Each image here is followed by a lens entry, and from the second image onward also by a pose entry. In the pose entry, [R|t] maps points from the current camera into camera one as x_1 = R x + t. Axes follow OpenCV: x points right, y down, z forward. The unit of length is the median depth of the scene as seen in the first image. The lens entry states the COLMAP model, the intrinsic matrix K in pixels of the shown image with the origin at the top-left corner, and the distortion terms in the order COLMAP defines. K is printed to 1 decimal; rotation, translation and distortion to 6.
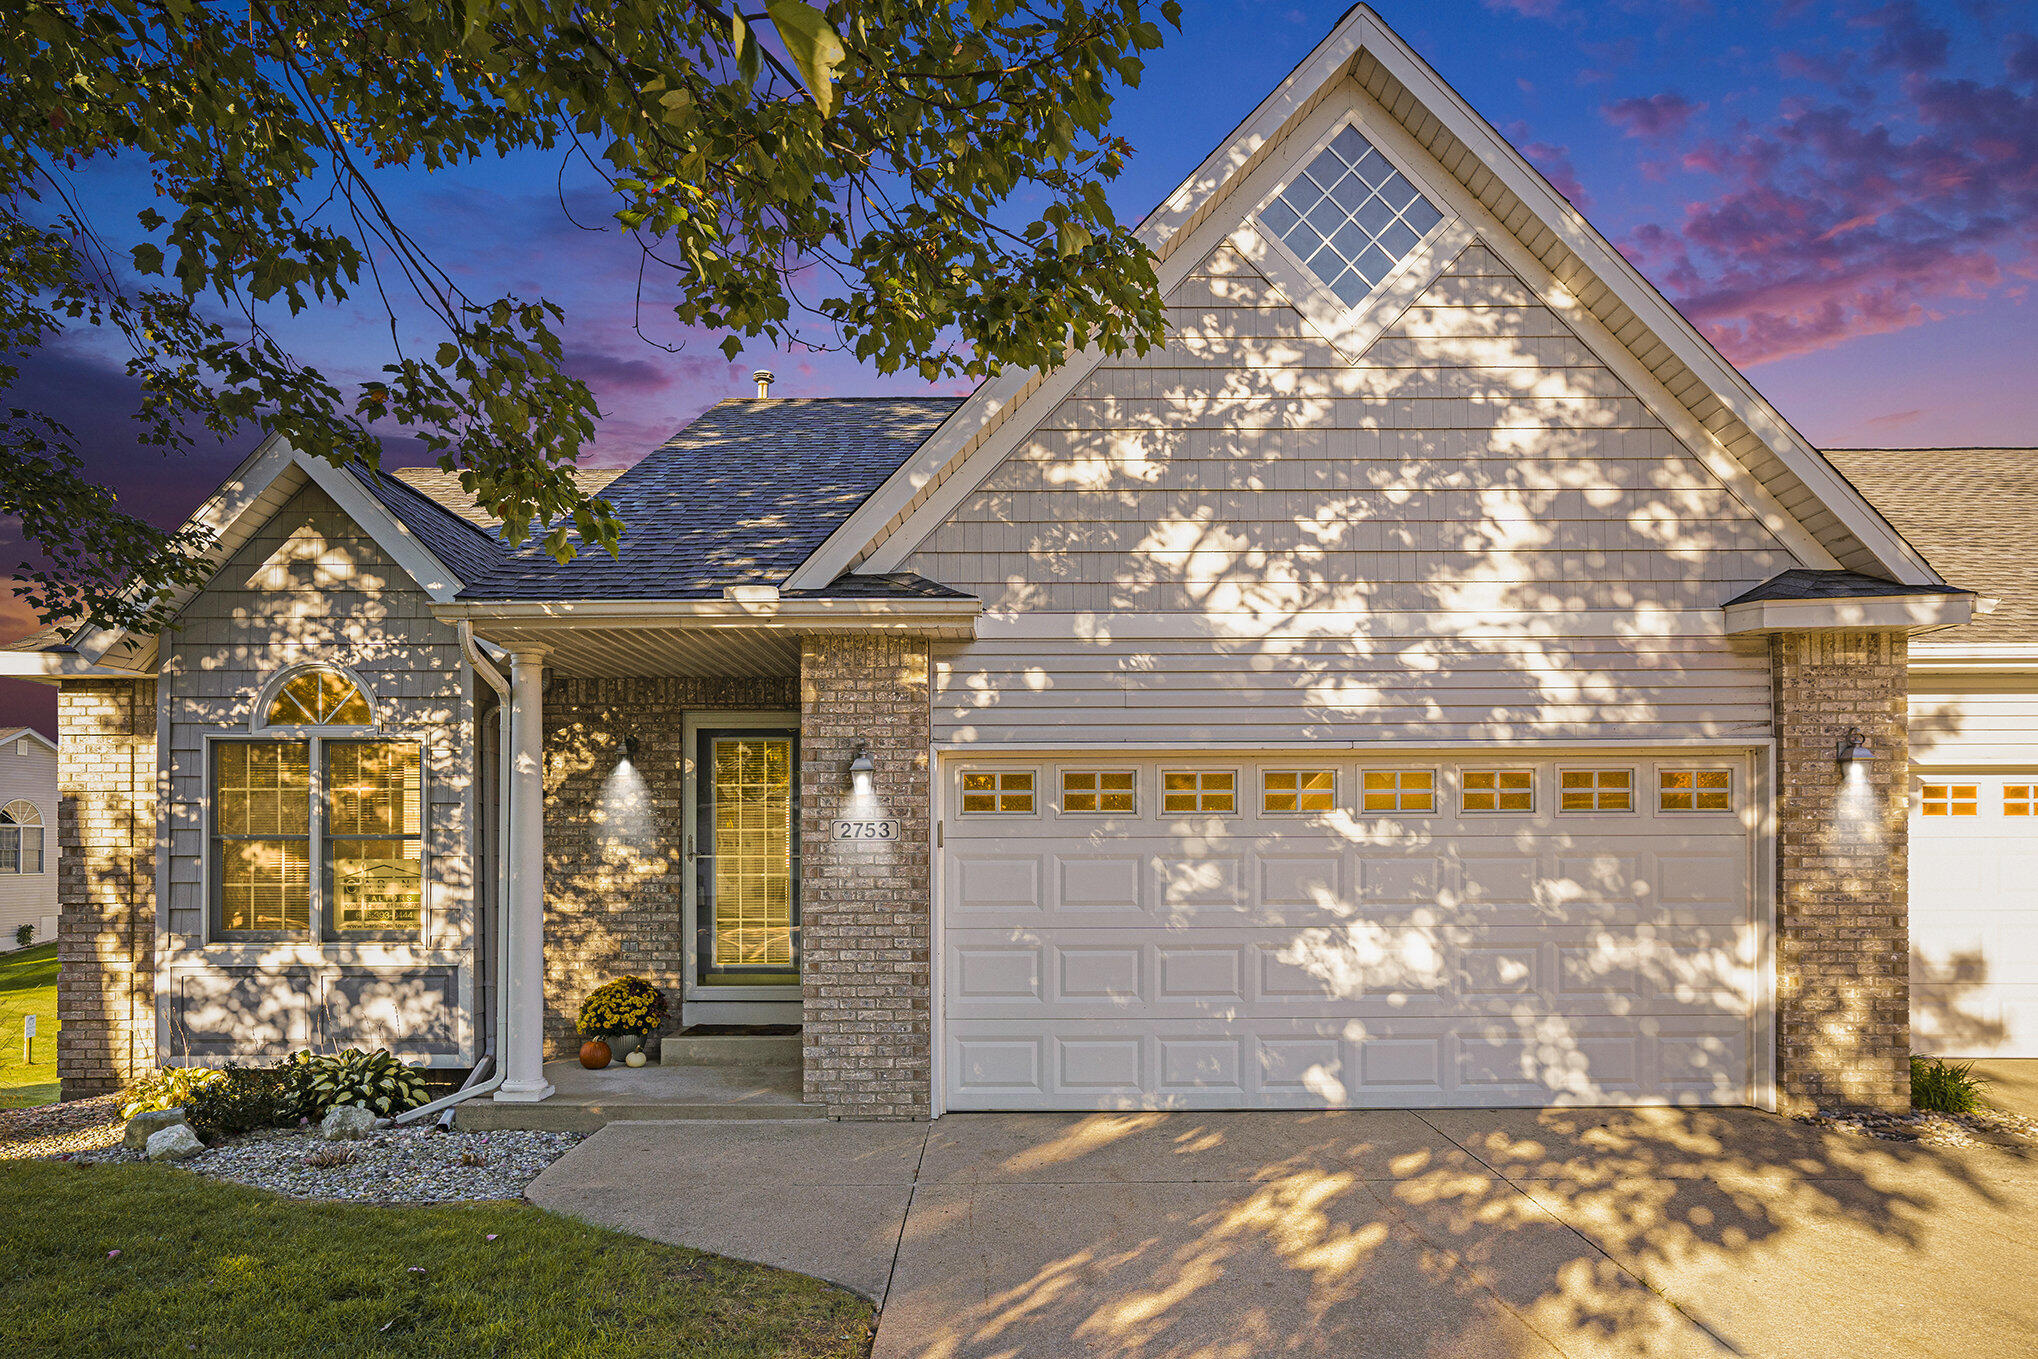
lens RADIAL K [[1290.9, 0, 1019.2], [0, 1290.9, 684.8], [0, 0, 1]] dist [-0.018129, -0.000709]
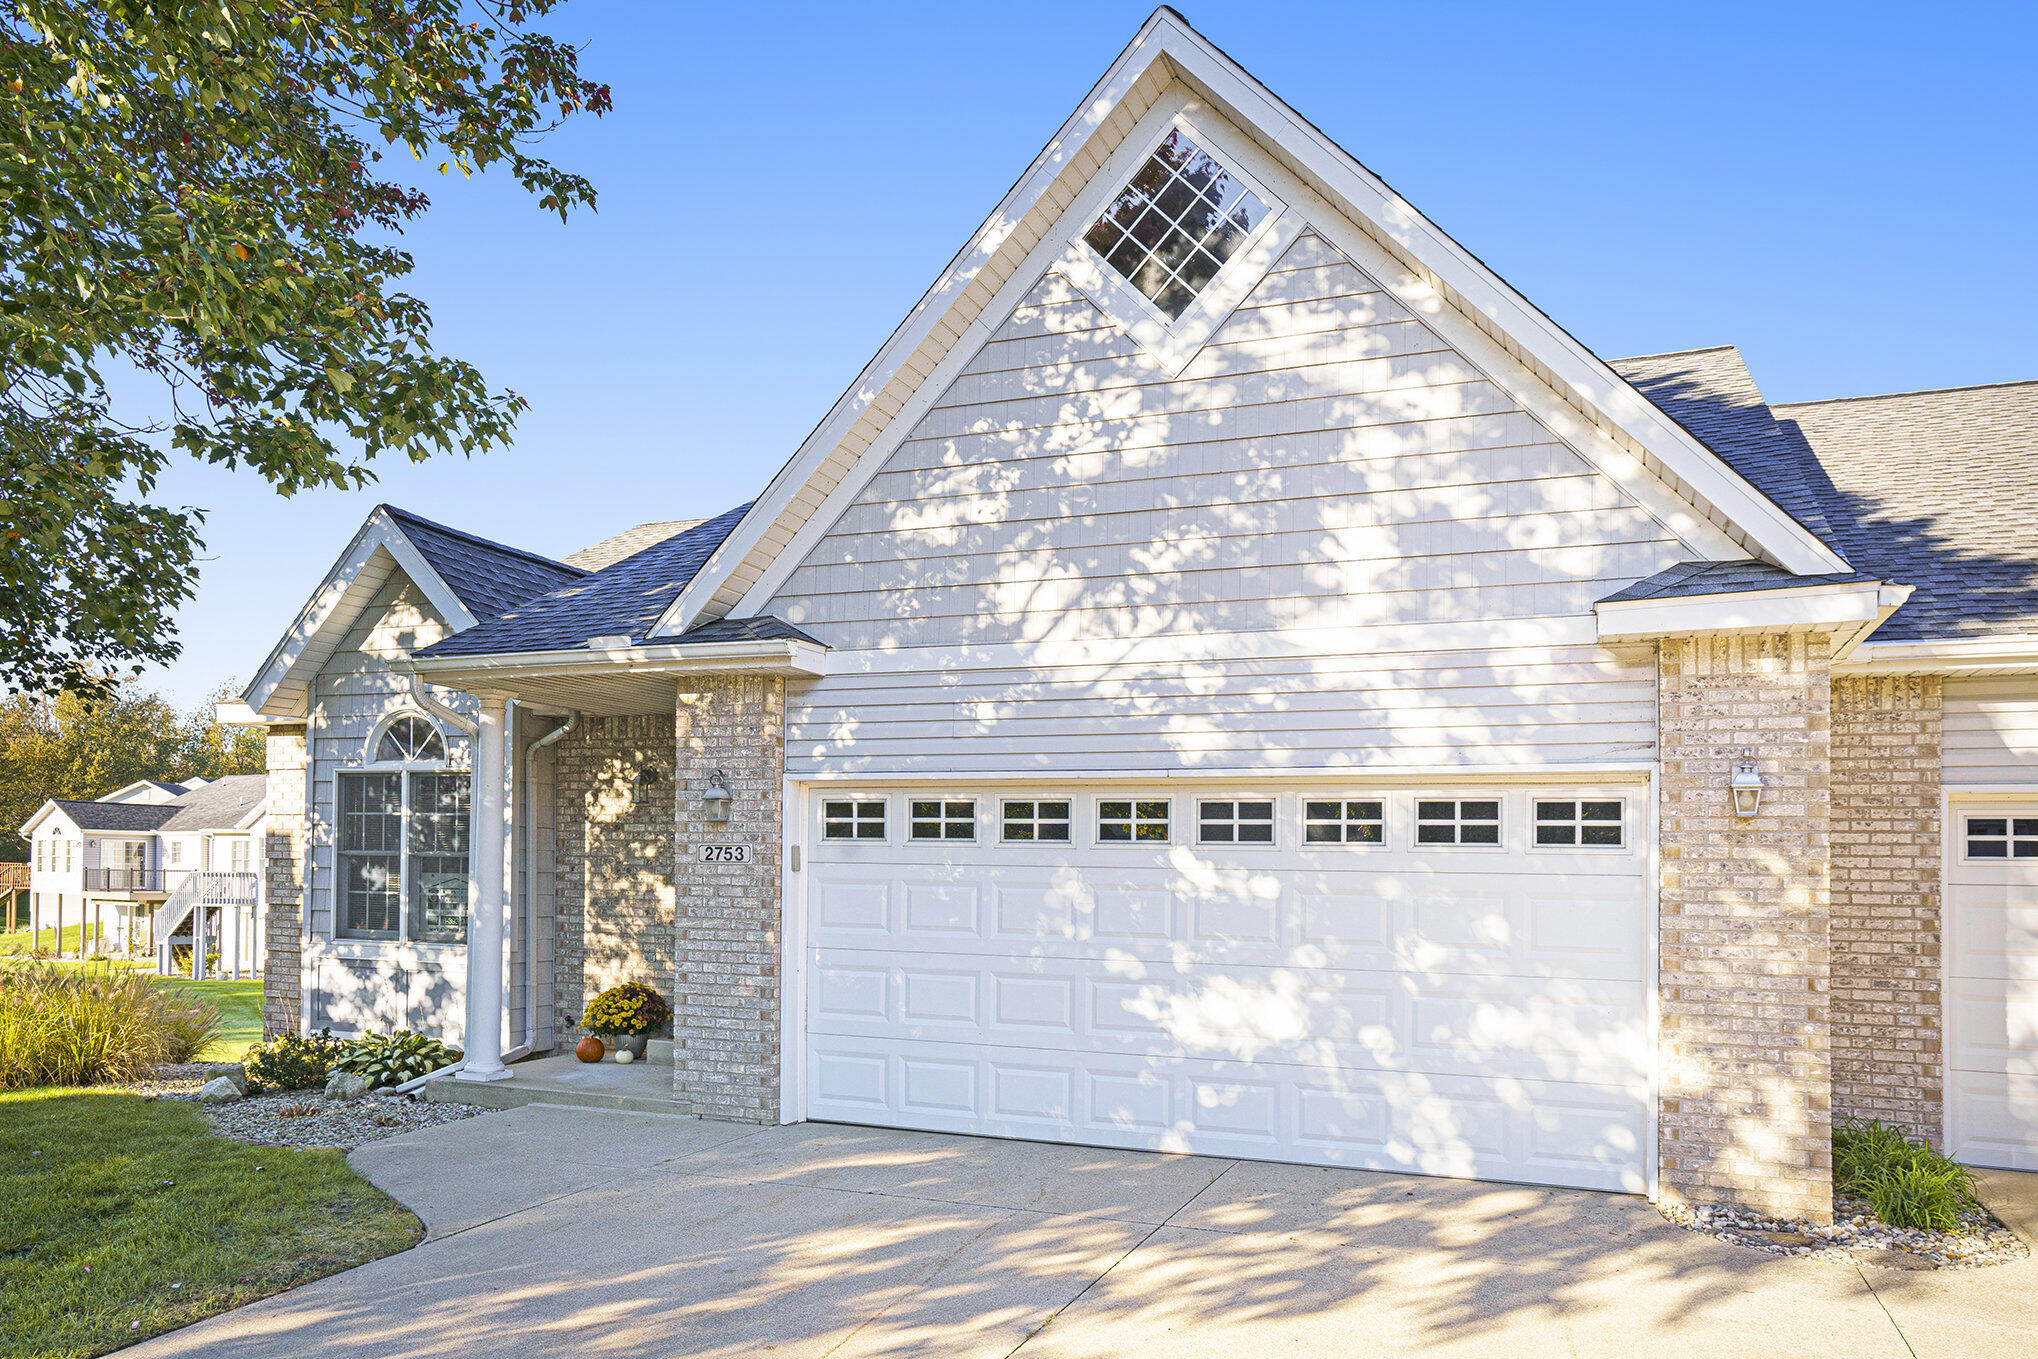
lens RADIAL K [[1391.5, 0, 1018.2], [0, 1391.5, 685.2], [0, 0, 1]] dist [-0.013244, 0.000989]
pose [[0.934147, -0.028415, -0.355755, 0.523772], [0.023124, 0.999550, -0.019117, -0.001699], [0.356138, 0.009632, 0.934384, -0.013084]]
